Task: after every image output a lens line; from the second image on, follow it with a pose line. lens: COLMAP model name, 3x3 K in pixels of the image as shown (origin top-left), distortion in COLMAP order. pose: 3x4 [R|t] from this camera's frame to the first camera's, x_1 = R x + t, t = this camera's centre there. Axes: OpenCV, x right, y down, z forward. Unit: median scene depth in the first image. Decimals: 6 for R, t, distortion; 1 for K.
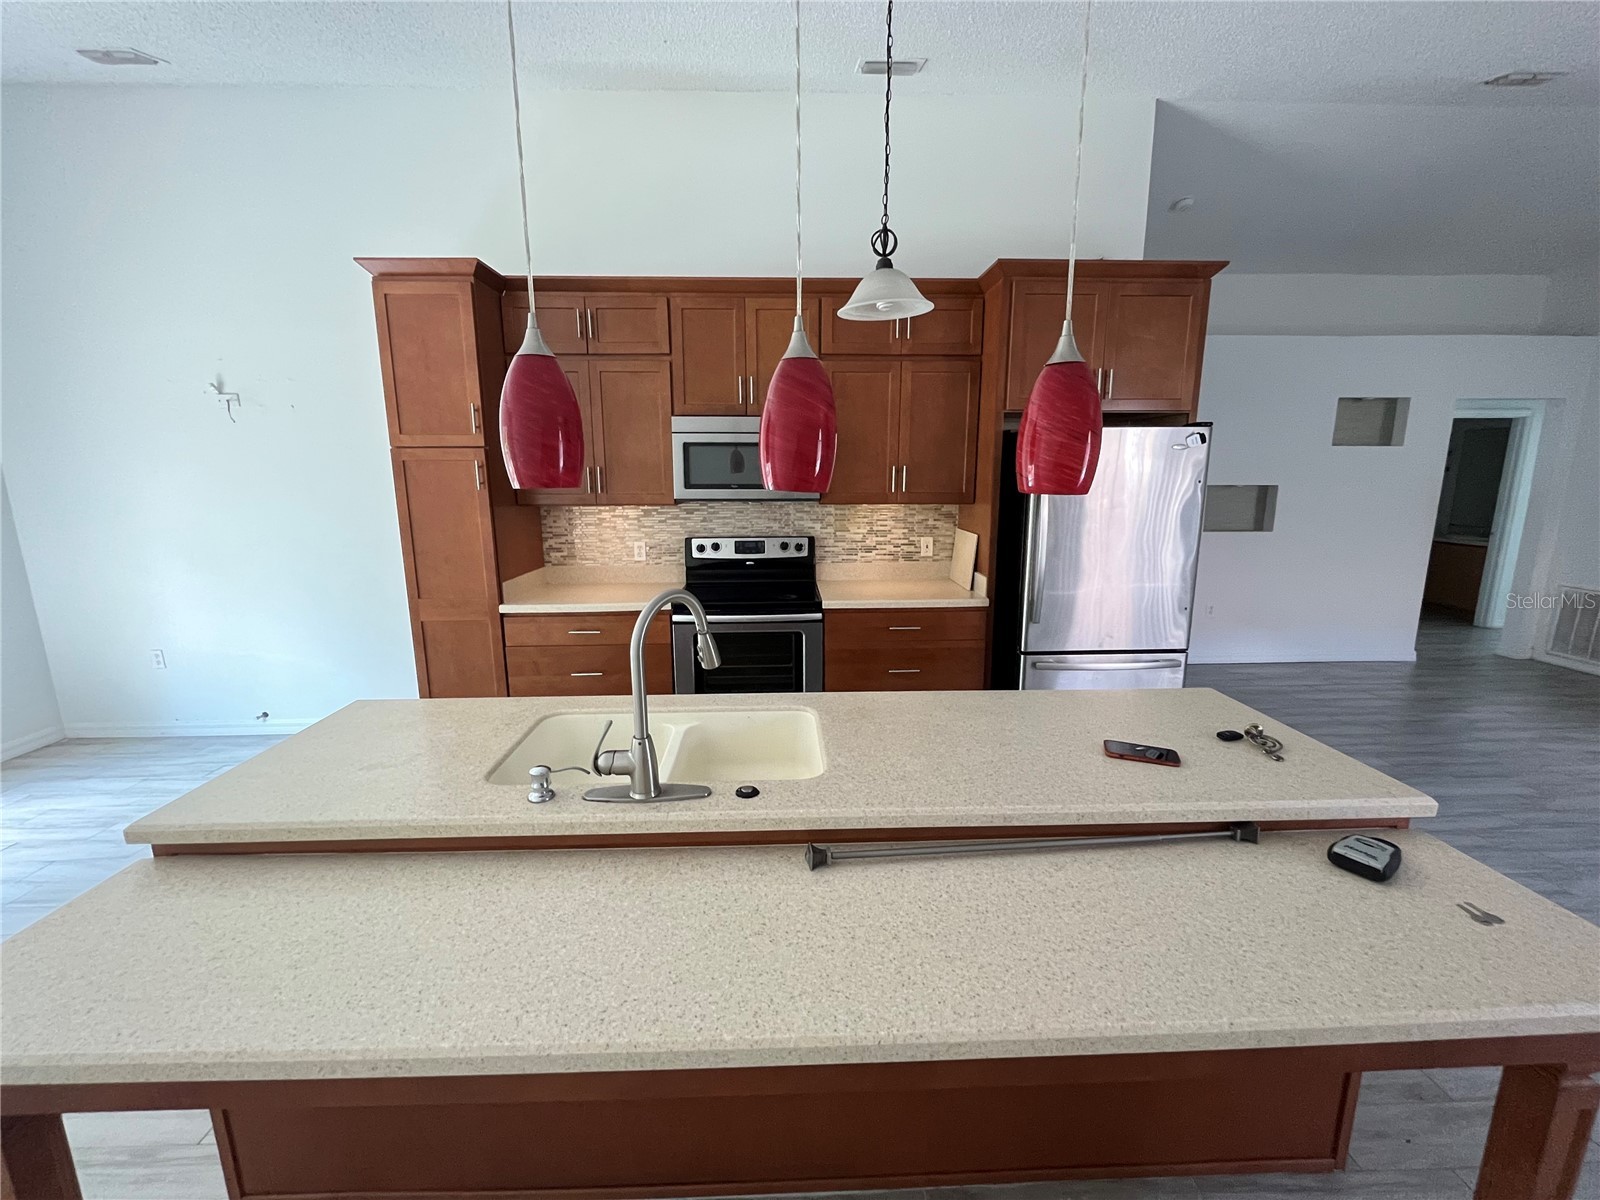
lens RADIAL K [[646.1, 0, 797.4], [0, 646.1, 595.6], [0, 0, 1]] dist [-0.012766, 0.000510]
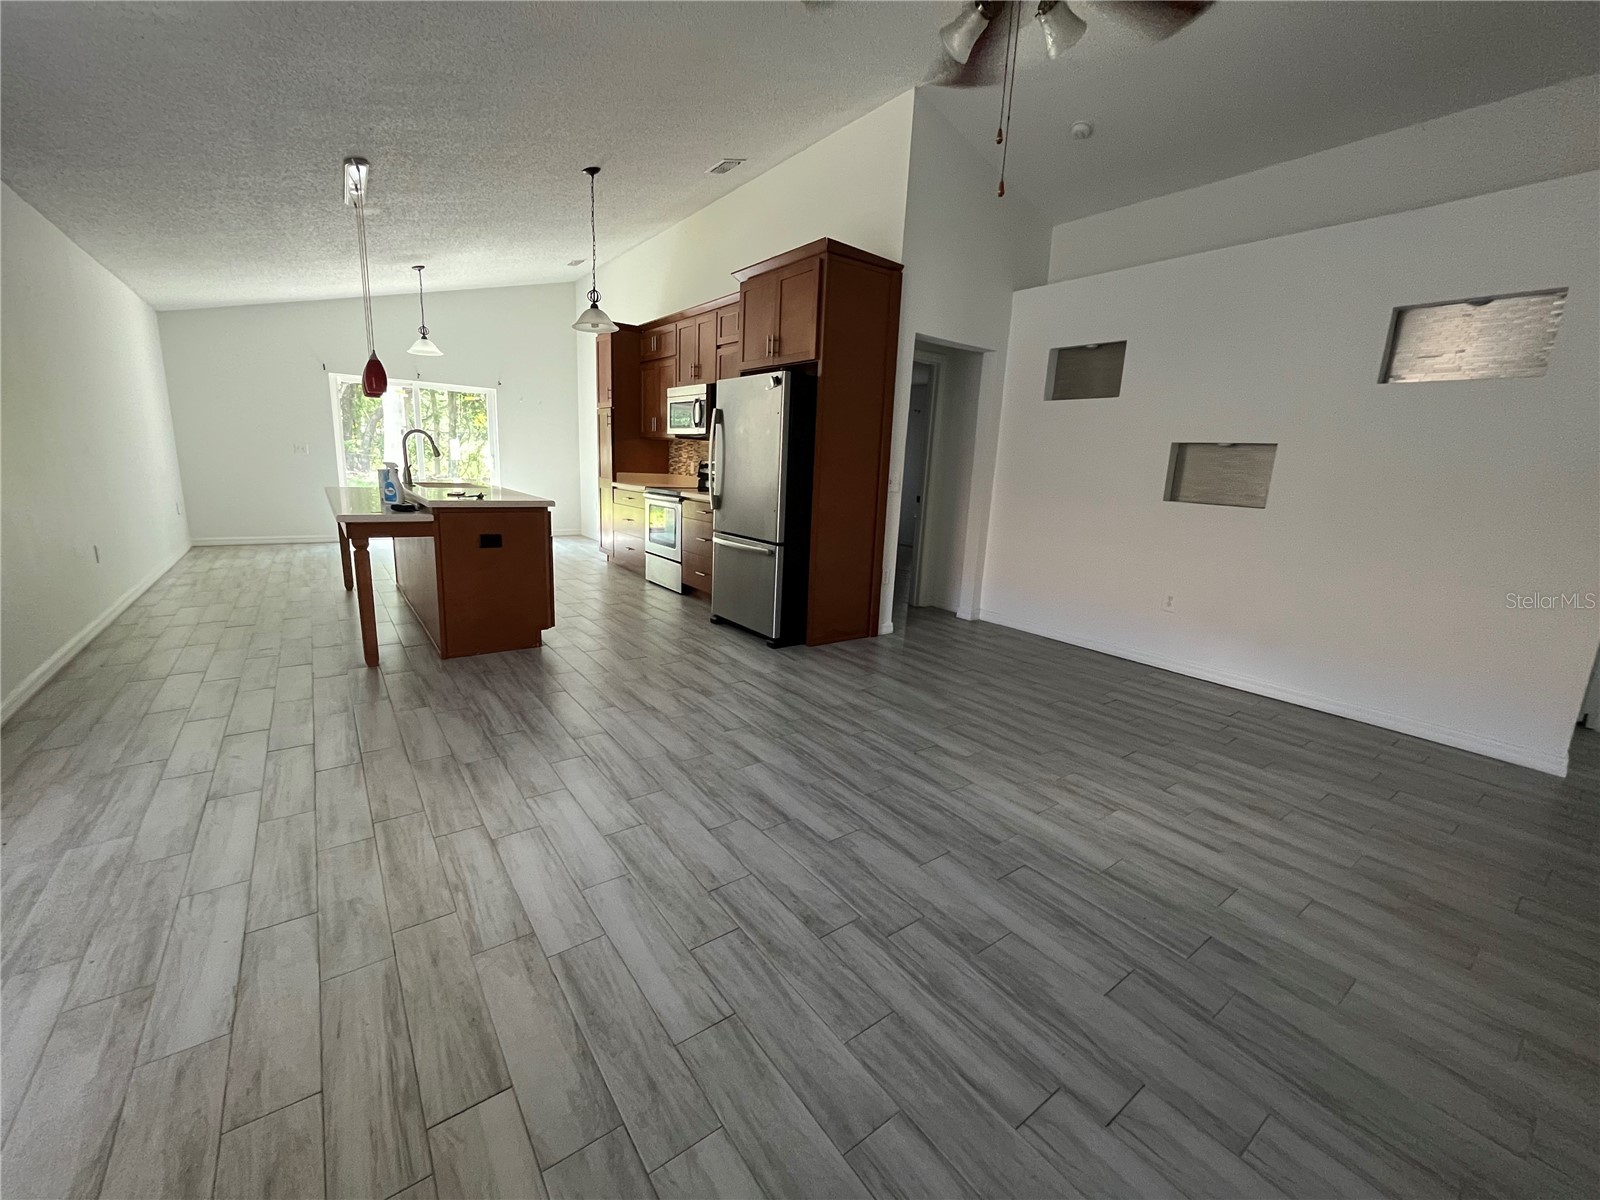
lens RADIAL K [[646.1, 0, 790.9], [0, 646.1, 599.1], [0, 0, 1]] dist [-0.012766, 0.000510]
pose [[0.556689, 0.198982, -0.806538, 1.332775], [-0.201850, 0.974192, 0.101023, 0.044493], [0.805825, 0.106561, 0.582487, 0.204927]]
